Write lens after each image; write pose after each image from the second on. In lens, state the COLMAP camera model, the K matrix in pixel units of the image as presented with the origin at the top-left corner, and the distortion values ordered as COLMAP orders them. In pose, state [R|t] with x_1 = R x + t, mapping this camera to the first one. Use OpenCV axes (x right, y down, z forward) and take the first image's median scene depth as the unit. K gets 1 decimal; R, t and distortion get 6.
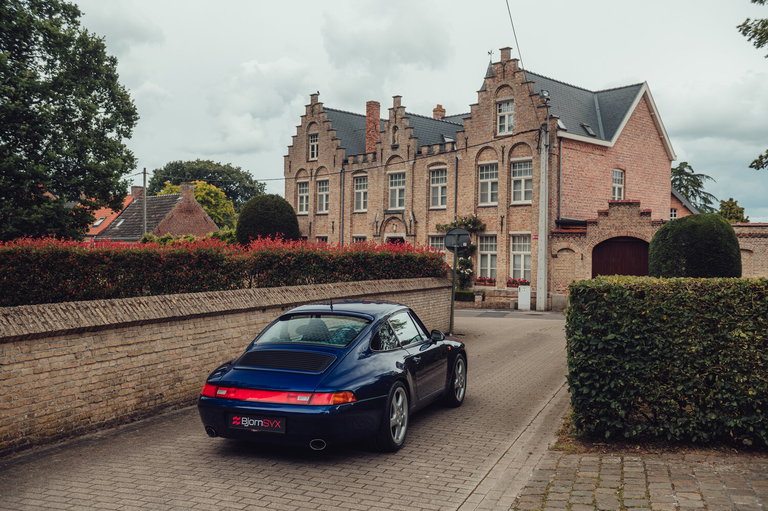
lens RADIAL K [[729.9, 0, 400.6], [0, 729.9, 261.6], [0, 0, 1]] dist [-0.017968, 0.000000]
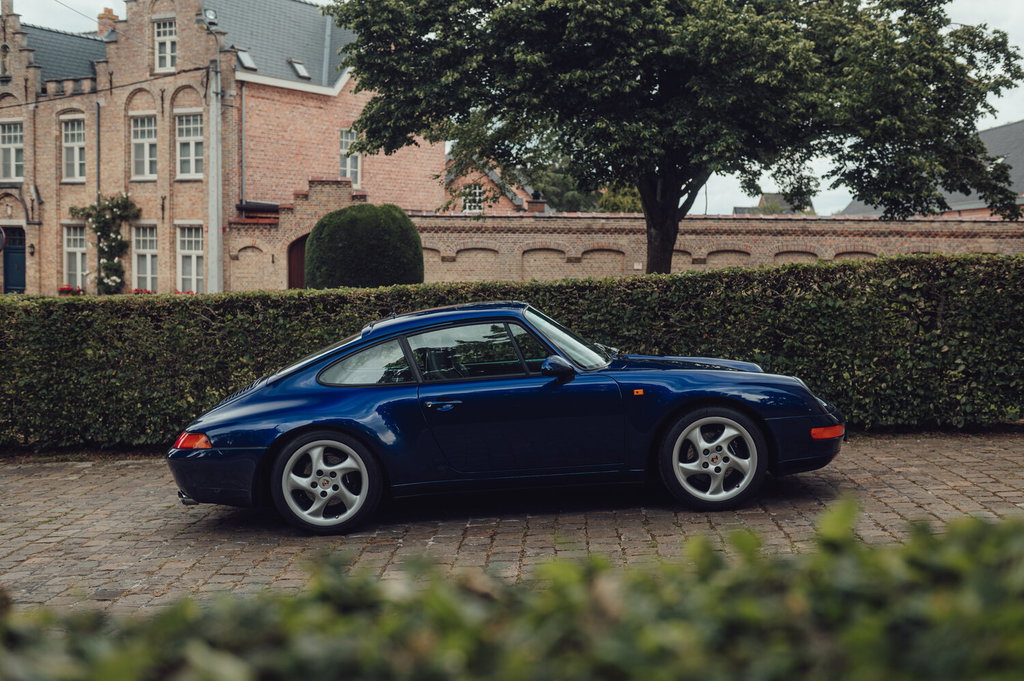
lens RADIAL K [[1237.0, 0, 521.7], [0, 1237.0, 330.7], [0, 0, 1]] dist [0.031607, 0.000000]
pose [[0.962125, -0.017925, 0.272018, 0.128934], [0.001914, 0.998256, 0.059010, -0.006134], [-0.272601, -0.056254, 0.960481, -0.156805]]
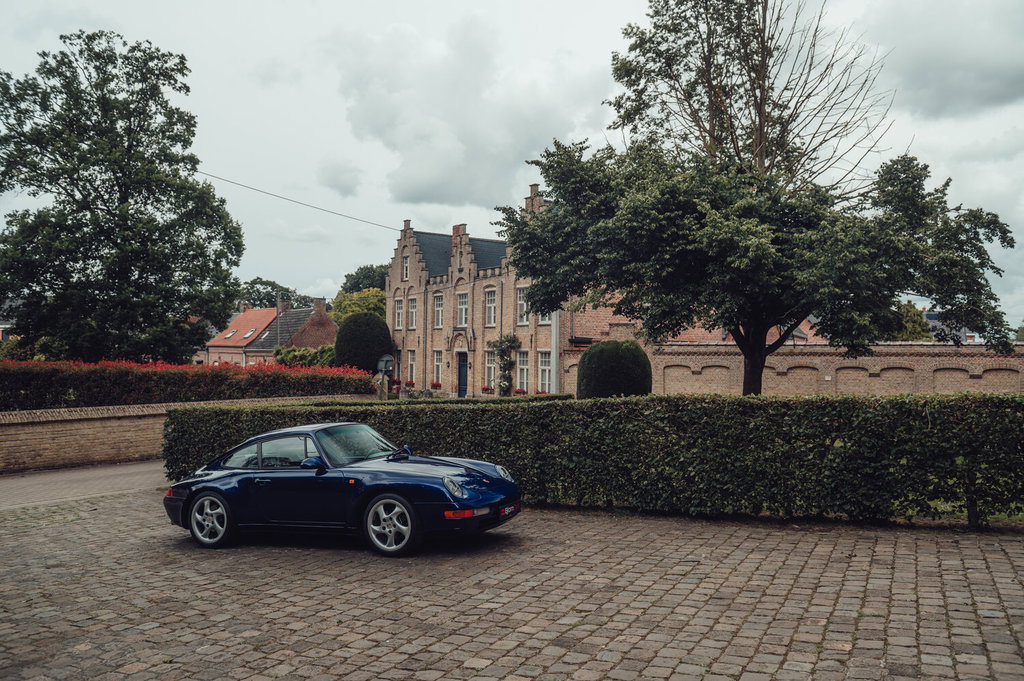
lens RADIAL K [[794.8, 0, 511.2], [0, 794.8, 337.8], [0, 0, 1]] dist [-0.025742, -0.013350]
pose [[0.987813, -0.006811, -0.155494, 0.266316], [0.001721, 0.999459, -0.032842, -0.016010], [0.155634, 0.032174, 0.987291, -0.179988]]
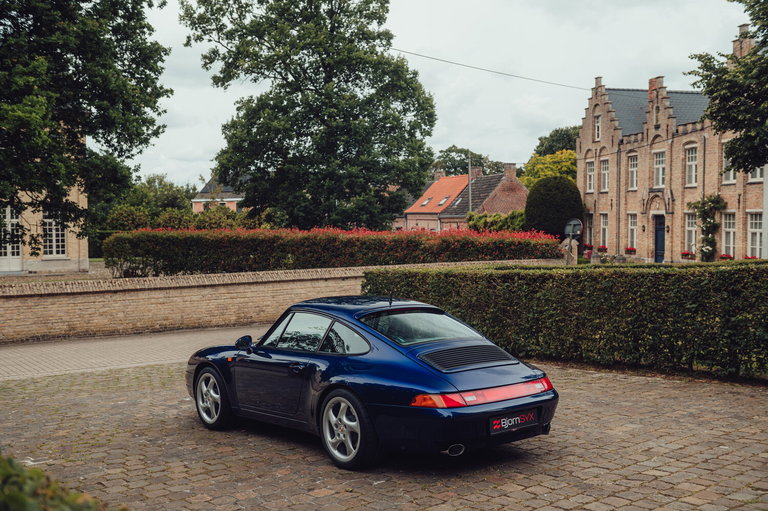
lens RADIAL K [[802.9, 0, 382.6], [0, 802.9, 258.0], [0, 0, 1]] dist [0.006700, 0.000000]
pose [[0.850253, 0.007400, -0.526322, 0.273430], [0.011903, 0.999375, 0.033279, -0.015319], [0.526240, -0.034561, 0.849634, -0.181588]]
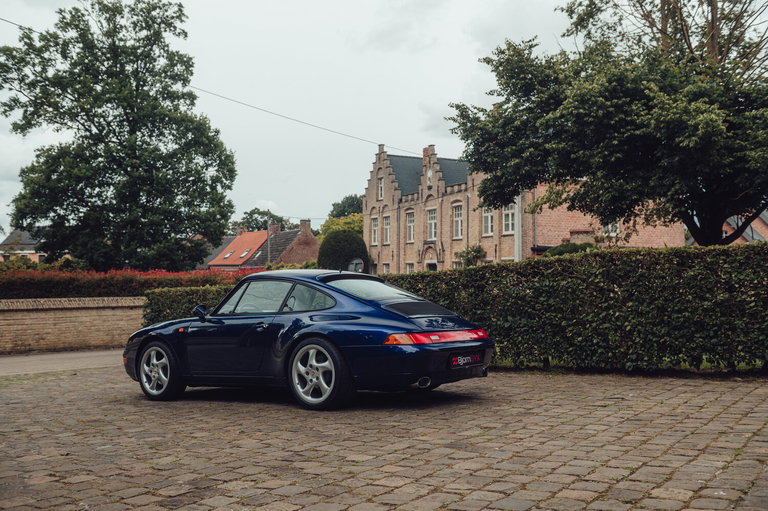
lens RADIAL K [[729.9, 0, 384.0], [0, 729.9, 259.4], [0, 0, 1]] dist [-0.017968, 0.000000]
pose [[0.956786, -0.018469, -0.290204, 0.276489], [0.007867, 0.999260, -0.037659, 0.004011], [0.290685, 0.033749, 0.956223, -0.162250]]
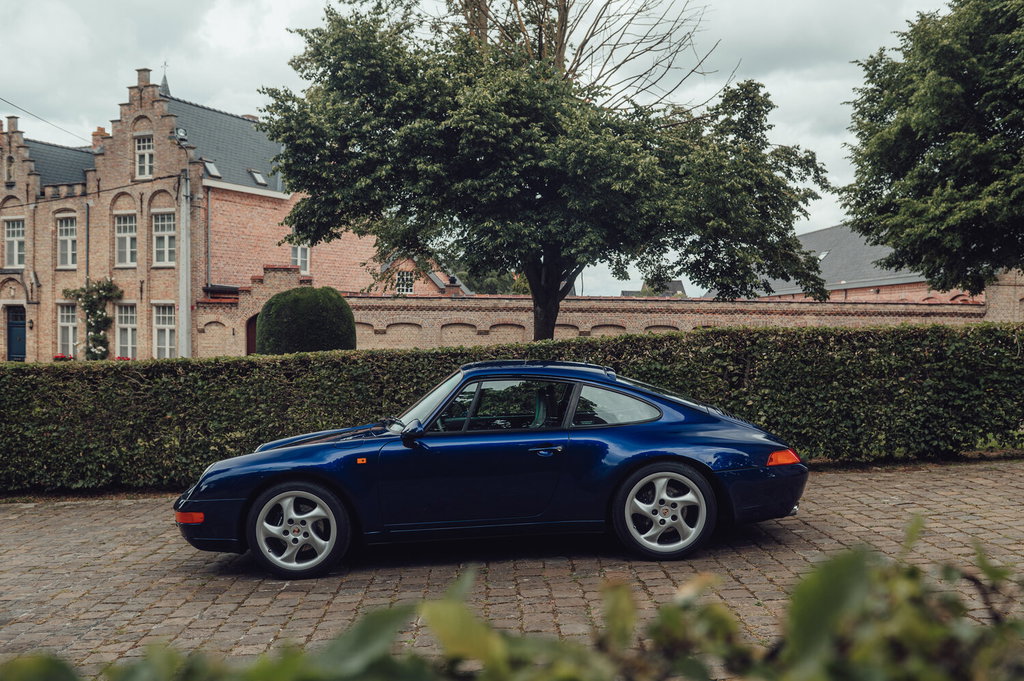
lens RADIAL K [[995.2, 0, 514.8], [0, 995.2, 361.7], [0, 0, 1]] dist [0.014921, 0.000000]
pose [[0.942005, -0.012747, 0.335357, 0.140519], [0.002512, 0.999518, 0.030937, -0.005706], [-0.335590, -0.028300, 0.941583, -0.153804]]
